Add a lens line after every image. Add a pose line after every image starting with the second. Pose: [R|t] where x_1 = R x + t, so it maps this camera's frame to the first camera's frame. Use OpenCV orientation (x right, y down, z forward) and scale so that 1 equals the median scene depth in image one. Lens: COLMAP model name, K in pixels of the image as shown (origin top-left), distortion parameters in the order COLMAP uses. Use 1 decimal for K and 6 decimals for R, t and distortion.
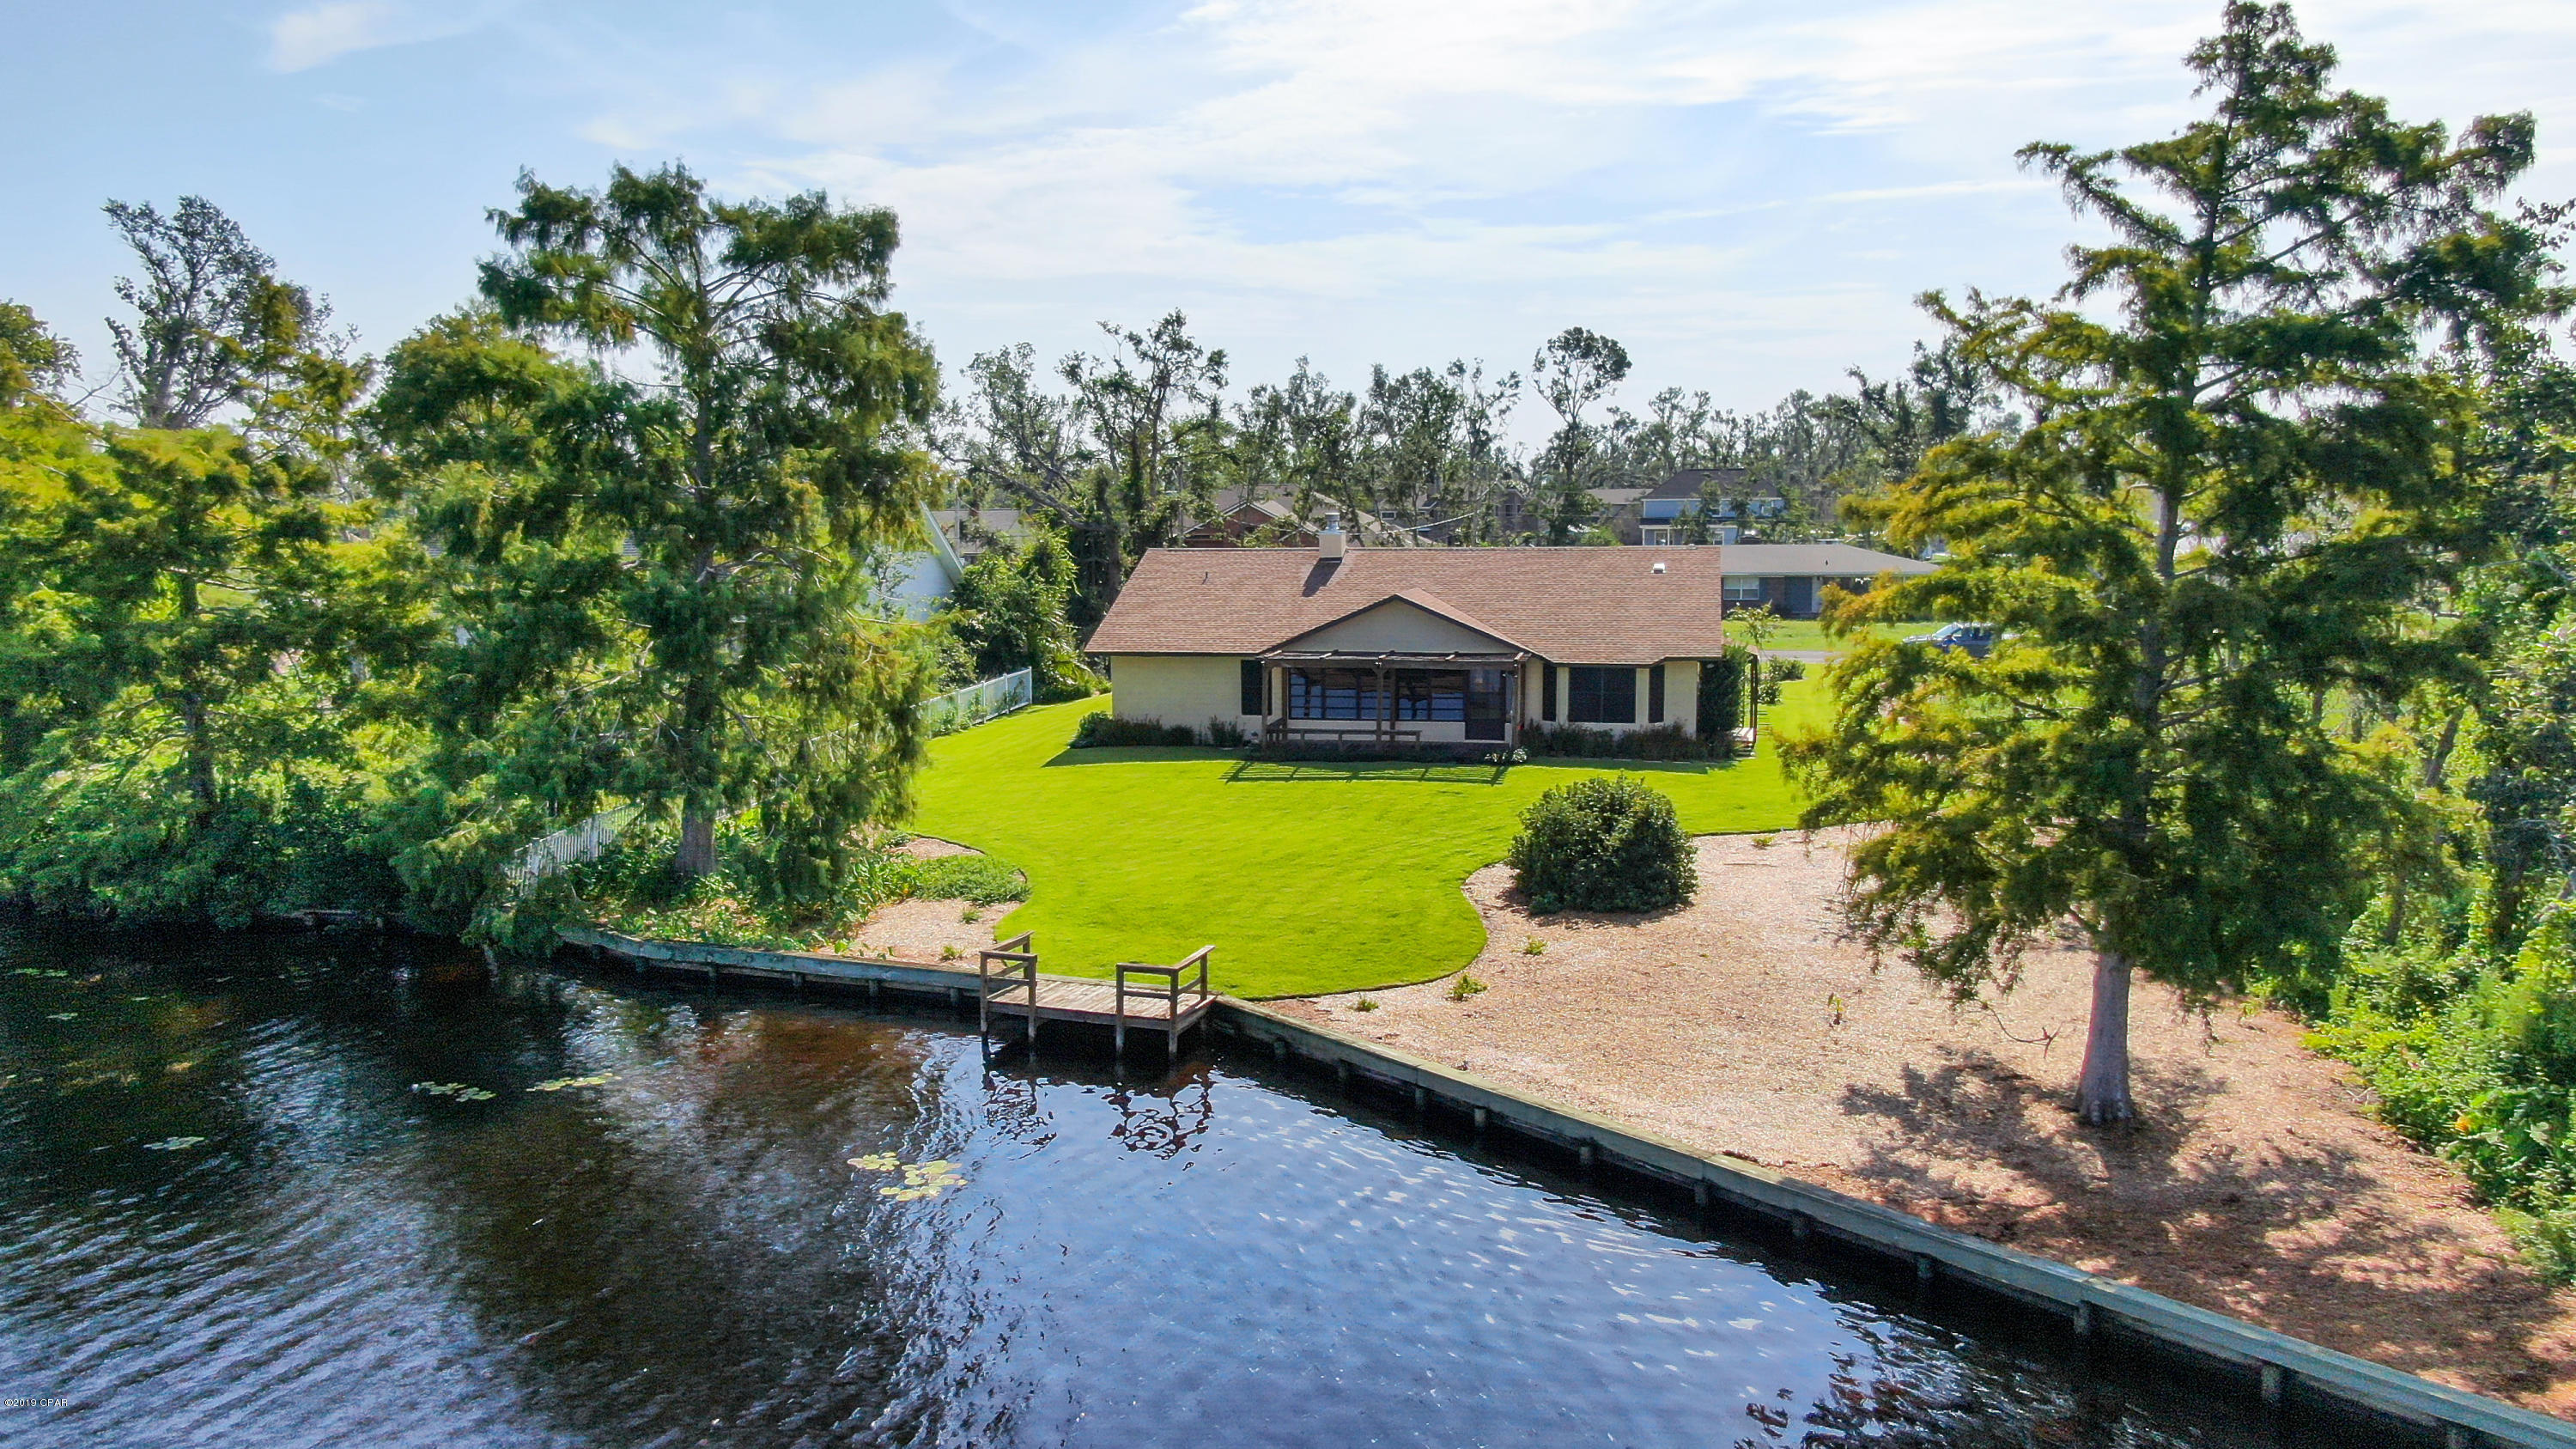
lens RADIAL K [[1849.7, 0, 1269.0], [0, 1849.7, 709.6], [0, 0, 1]] dist [-0.011184, 0.001512]
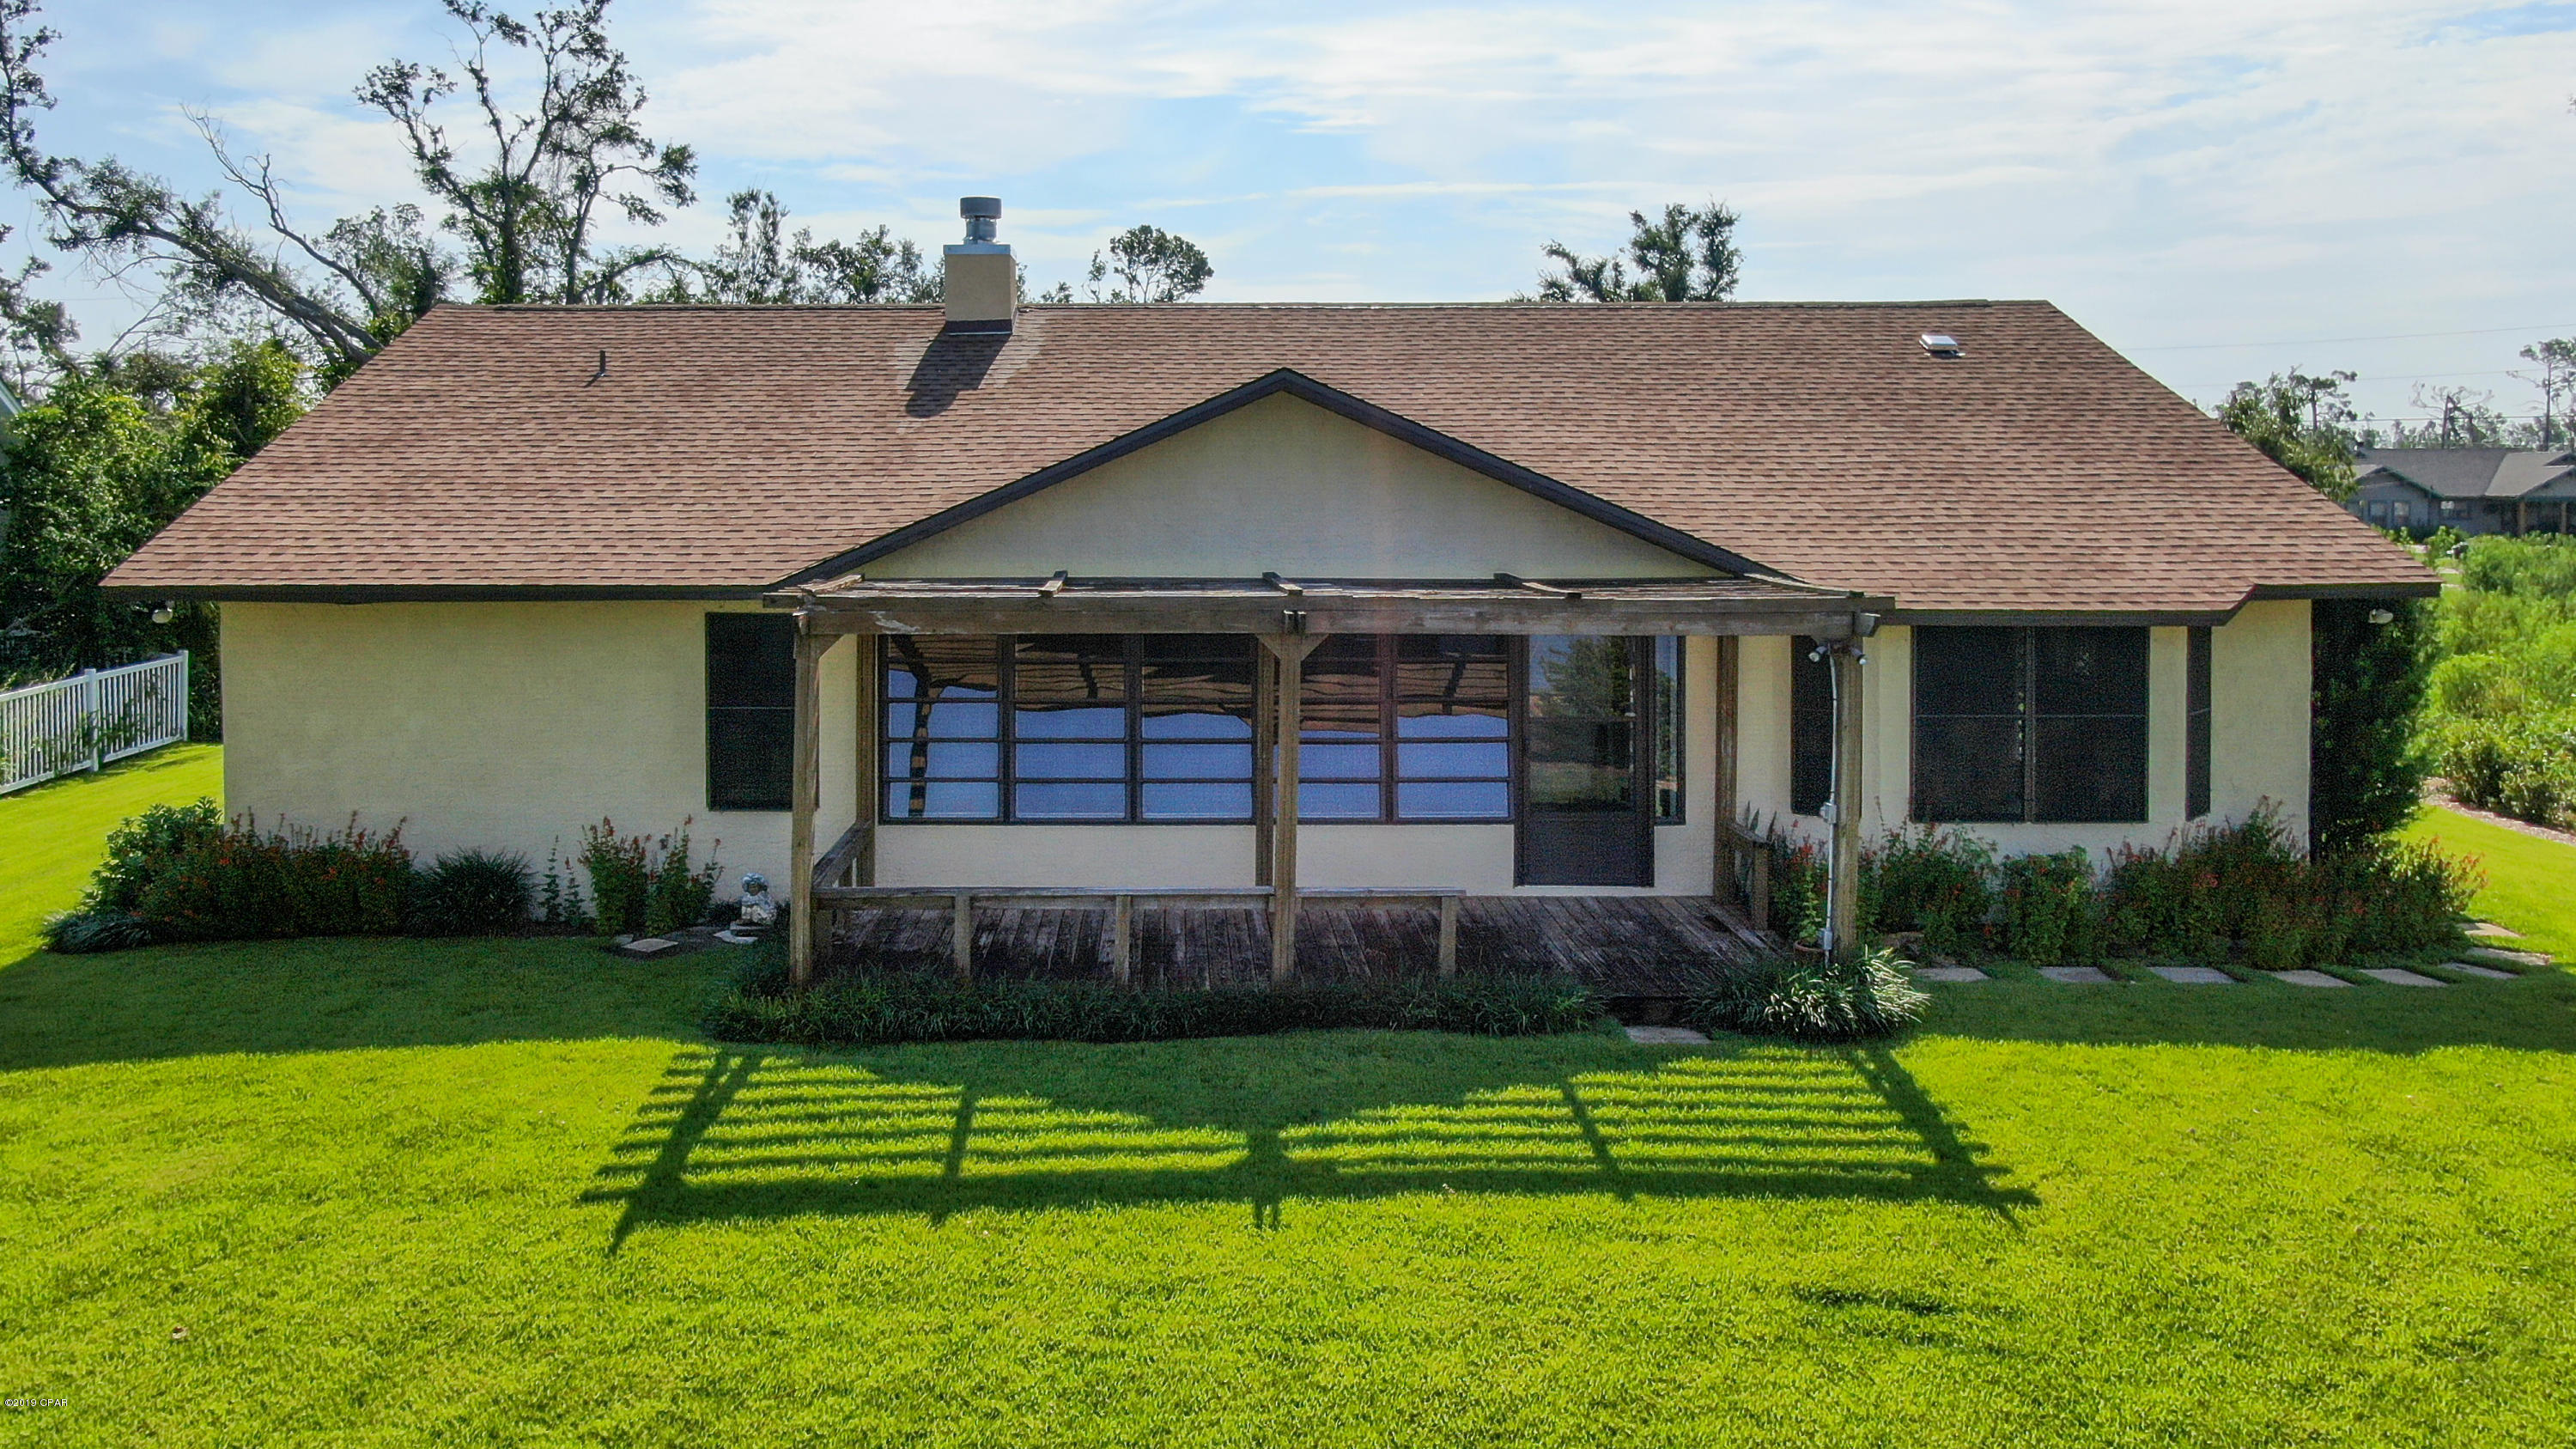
lens RADIAL K [[1915.6, 0, 1159.6], [0, 1915.6, 484.7], [0, 0, 1]] dist [-0.007124, -0.000751]
pose [[0.977392, 0.008029, 0.211282, -0.009935], [0.015604, 0.993815, -0.109948, -0.013752], [-0.210858, 0.110759, 0.971222, 0.730364]]
